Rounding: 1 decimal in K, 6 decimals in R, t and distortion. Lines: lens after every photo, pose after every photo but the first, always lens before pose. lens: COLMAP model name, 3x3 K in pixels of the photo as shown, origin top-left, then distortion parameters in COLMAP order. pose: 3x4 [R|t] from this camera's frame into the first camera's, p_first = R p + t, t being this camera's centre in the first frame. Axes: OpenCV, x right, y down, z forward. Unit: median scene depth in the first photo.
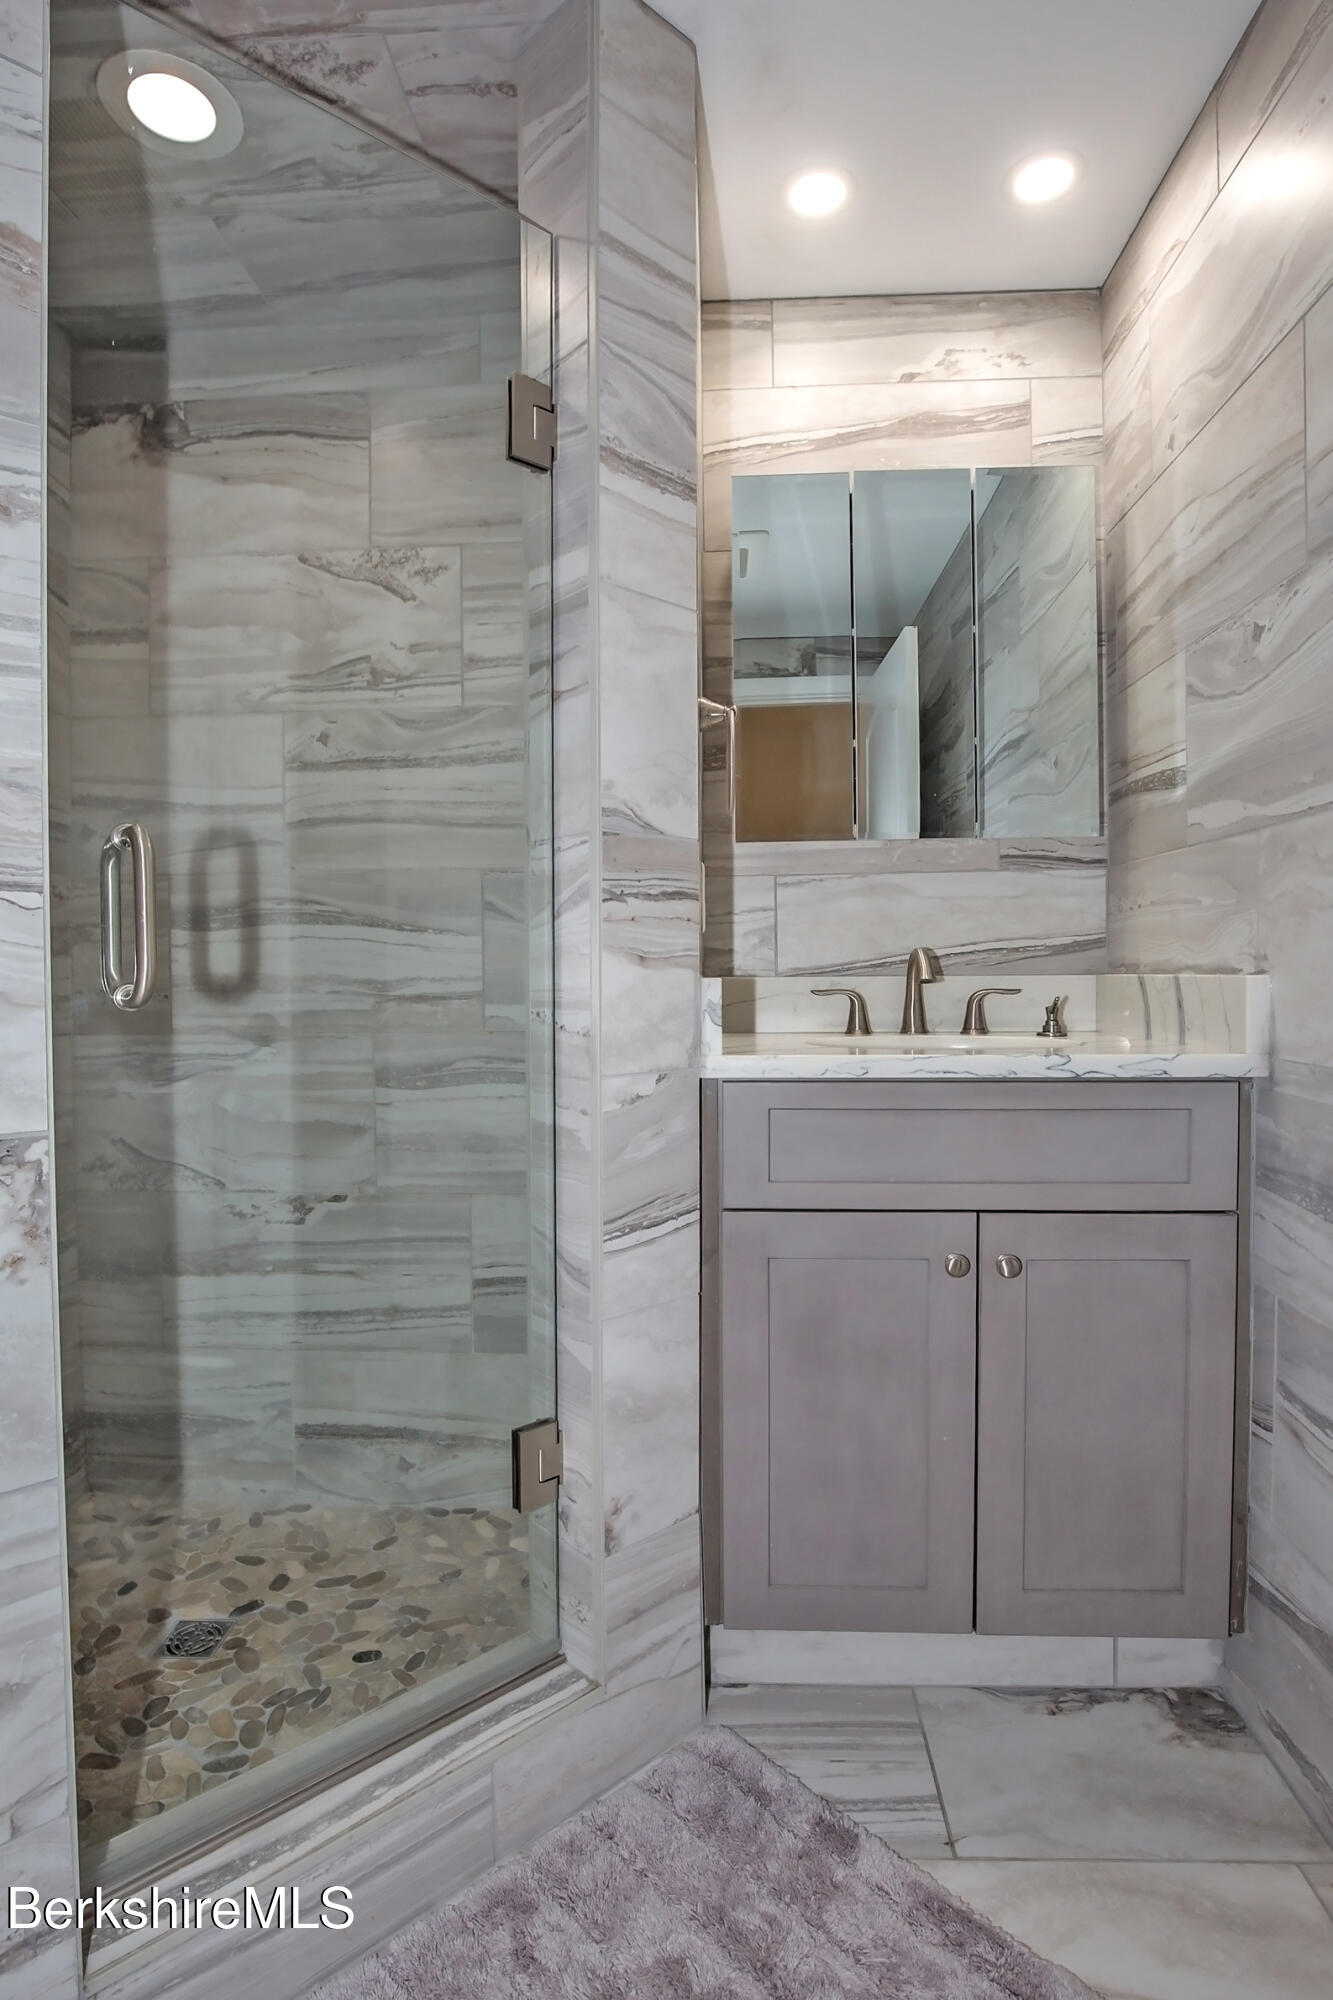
lens RADIAL K [[942.0, 0, 523.3], [0, 942.0, 1006.9], [0, 0, 1]] dist [-0.028890, 0.001269]
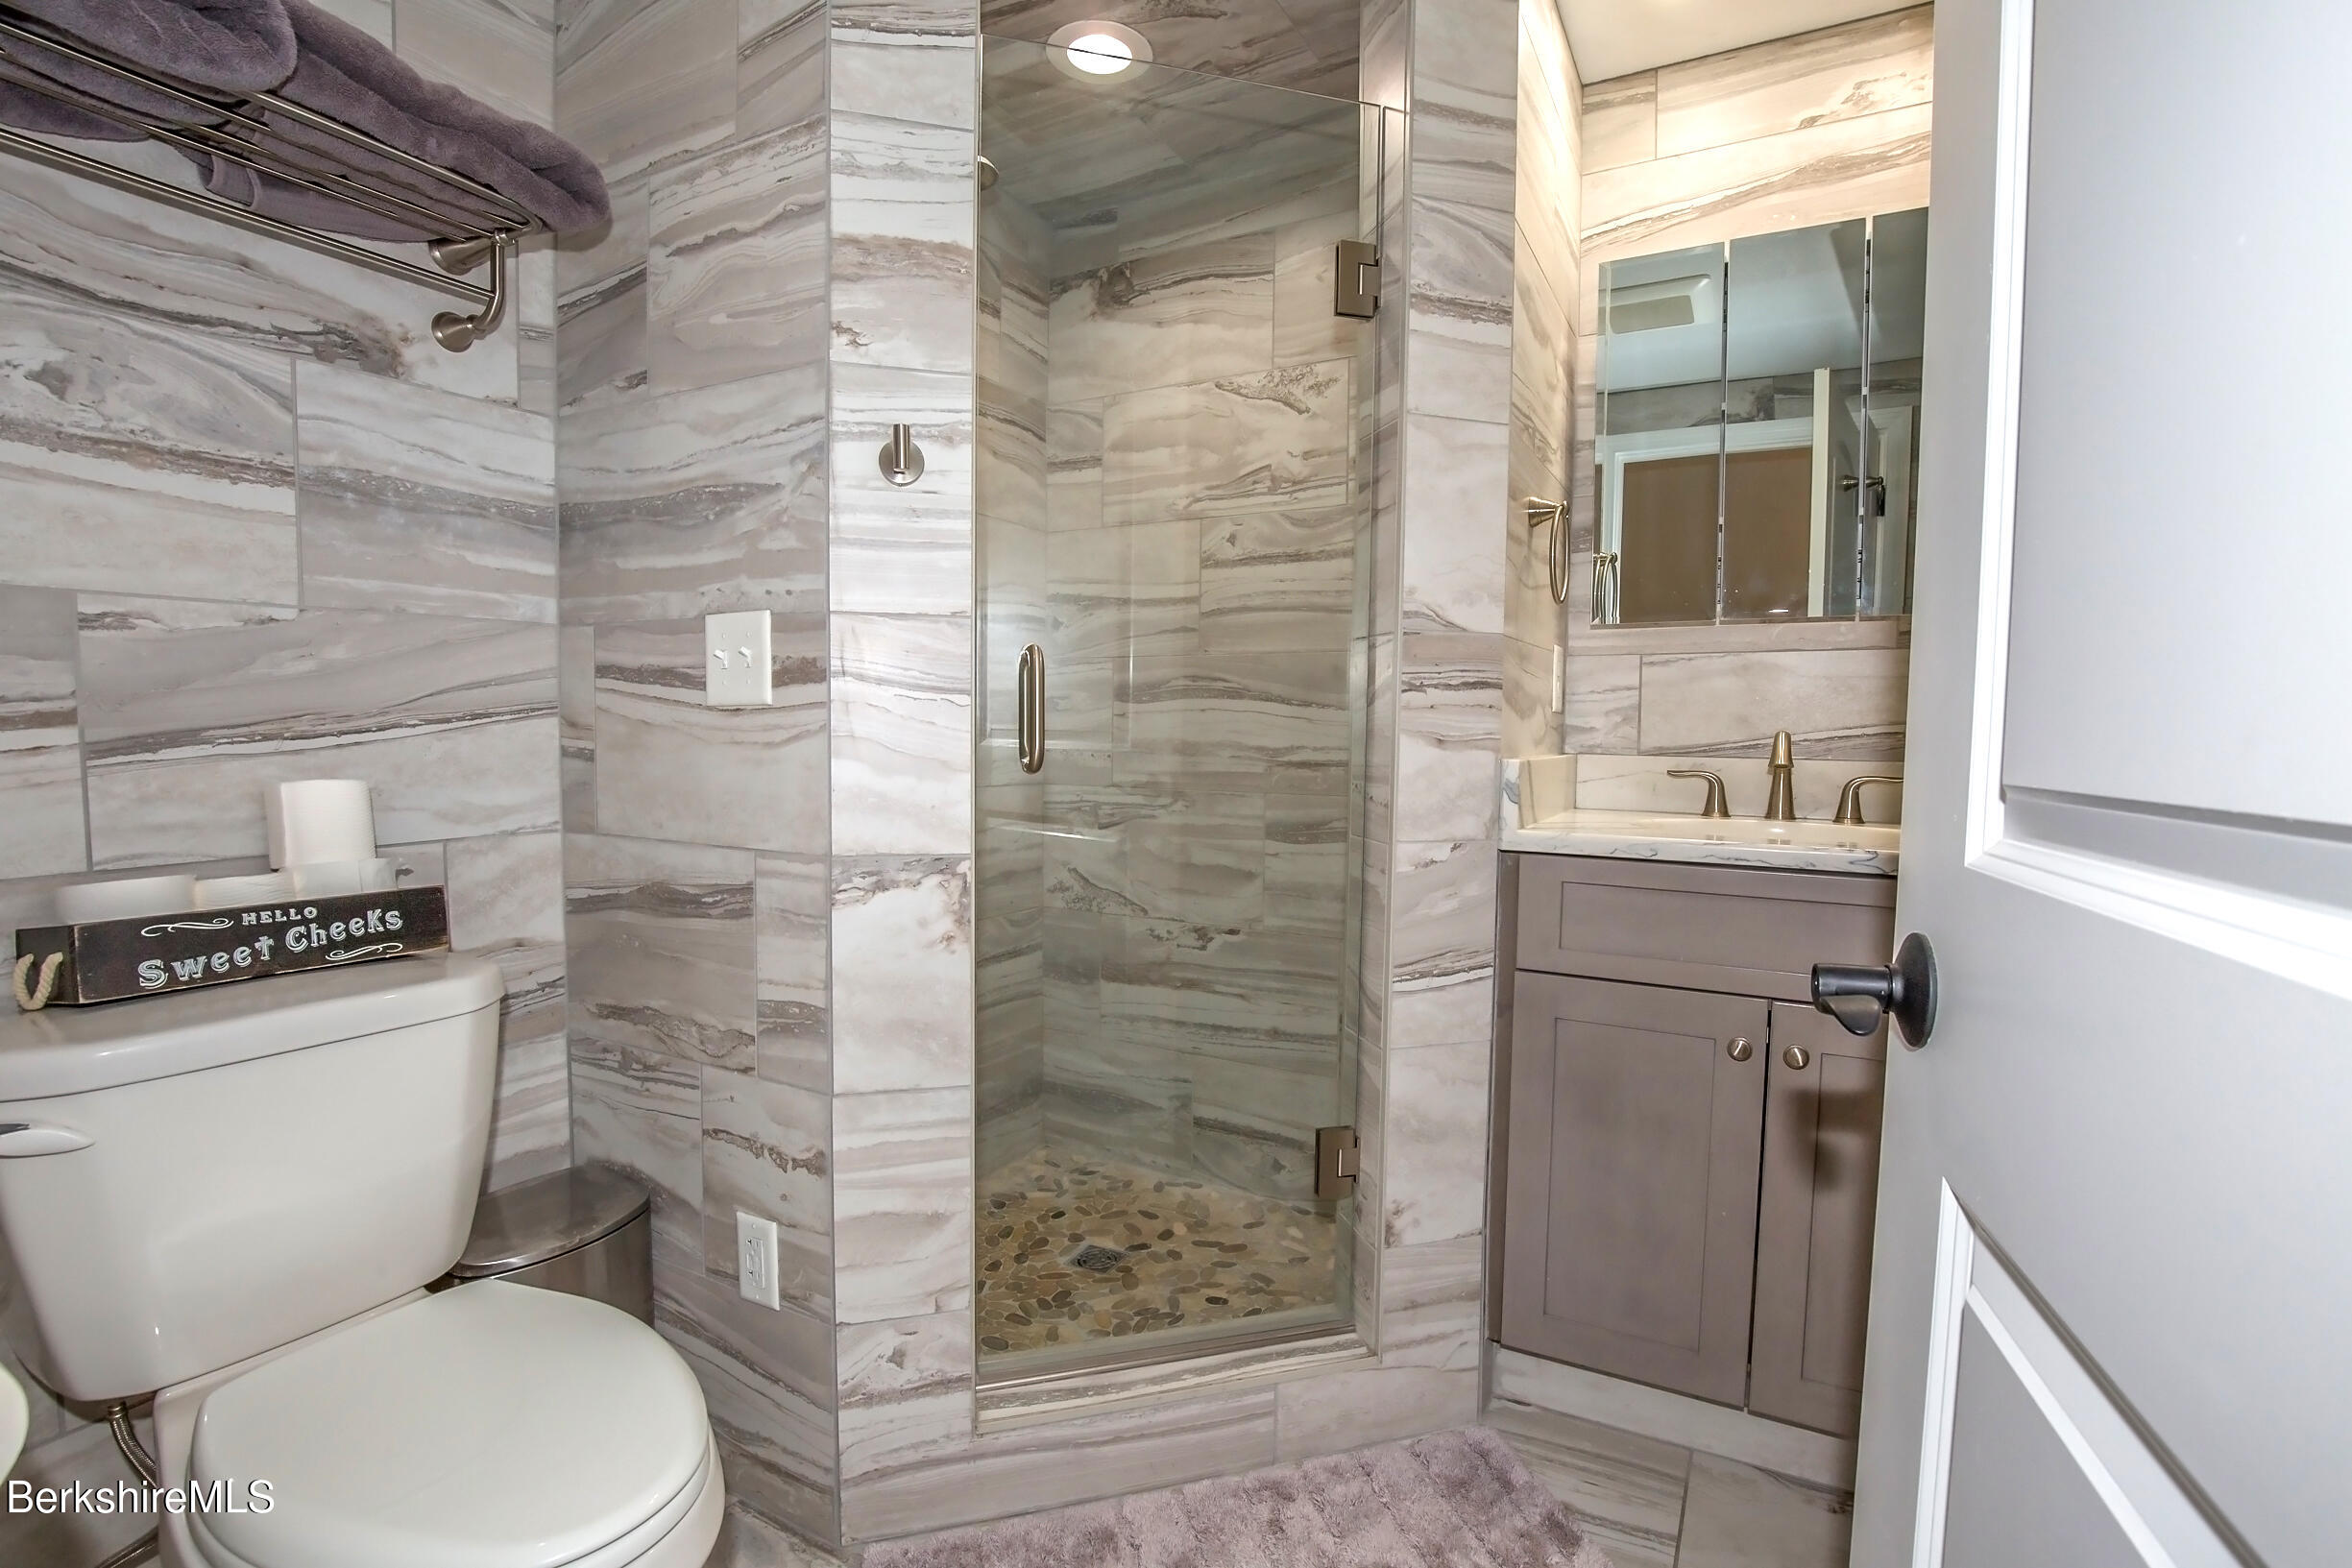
lens RADIAL K [[1107.7, 0, 1199.1], [0, 1107.7, 781.7], [0, 0, 1]] dist [-0.028890, 0.001269]
pose [[0.907177, 0.040736, -0.418772, 0.362218], [-0.026858, 0.998879, 0.038983, -0.039904], [0.419890, -0.024117, 0.907254, -0.291358]]
